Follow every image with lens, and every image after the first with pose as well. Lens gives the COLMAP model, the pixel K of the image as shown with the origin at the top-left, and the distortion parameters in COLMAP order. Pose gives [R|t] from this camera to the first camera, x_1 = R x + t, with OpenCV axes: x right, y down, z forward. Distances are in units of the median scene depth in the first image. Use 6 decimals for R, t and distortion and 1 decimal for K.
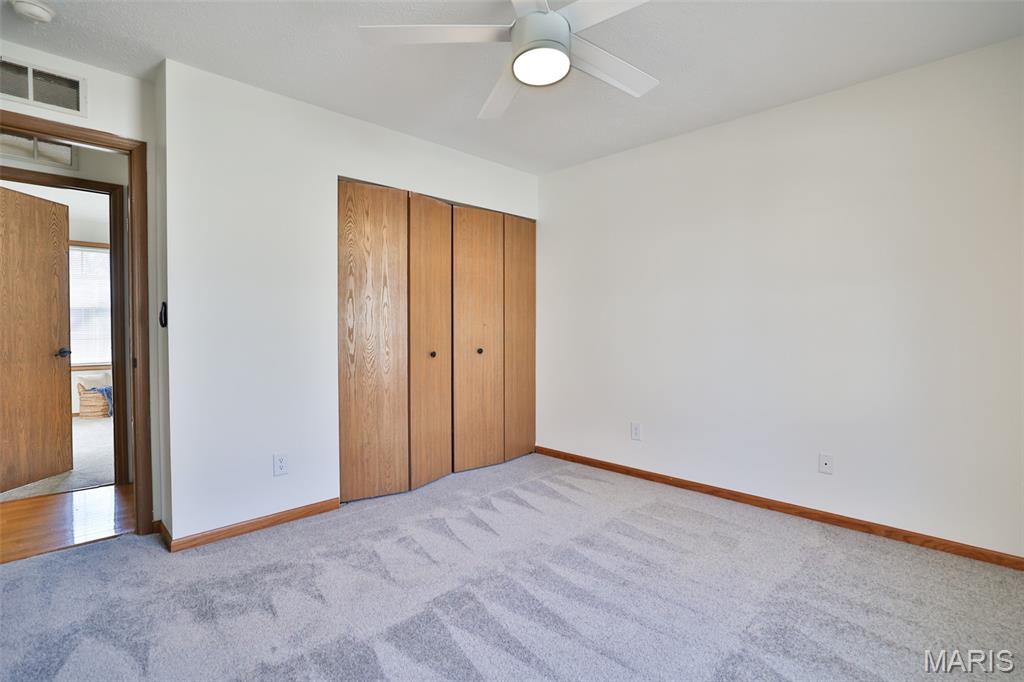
lens RADIAL K [[478.2, 0, 511.8], [0, 478.2, 337.0], [0, 0, 1]] dist [-0.031812, 0.001124]
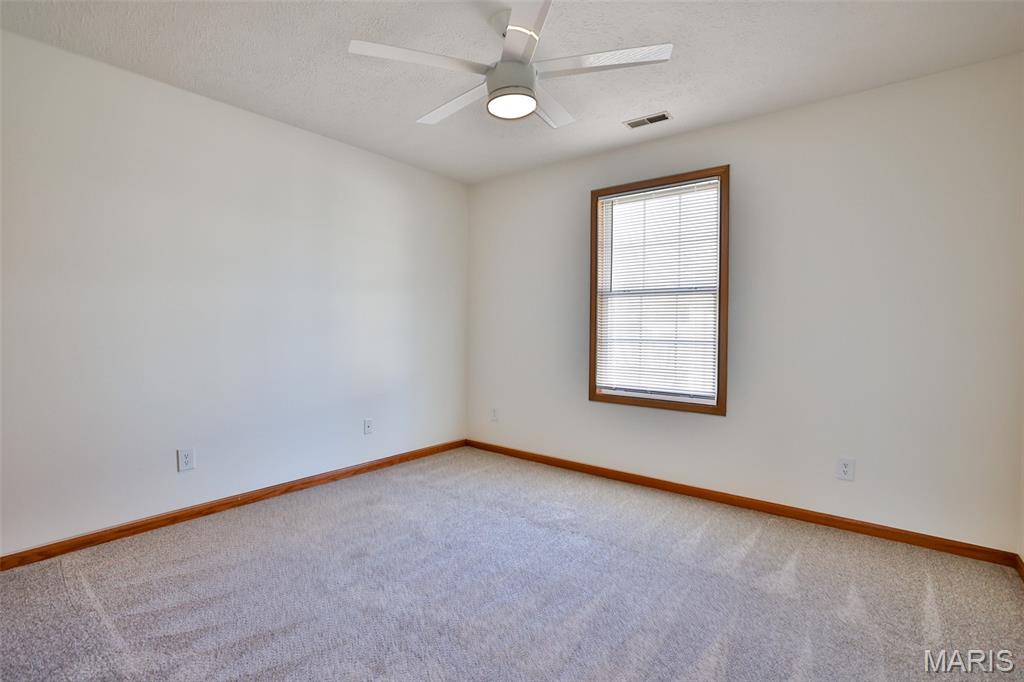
lens RADIAL K [[478.2, 0, 511.8], [0, 478.2, 337.0], [0, 0, 1]] dist [-0.031812, 0.001124]
pose [[-0.121136, -0.025115, 0.992318, -0.609164], [0.016349, 0.999494, 0.027293, -0.018234], [-0.992501, 0.019530, -0.120665, 0.623282]]
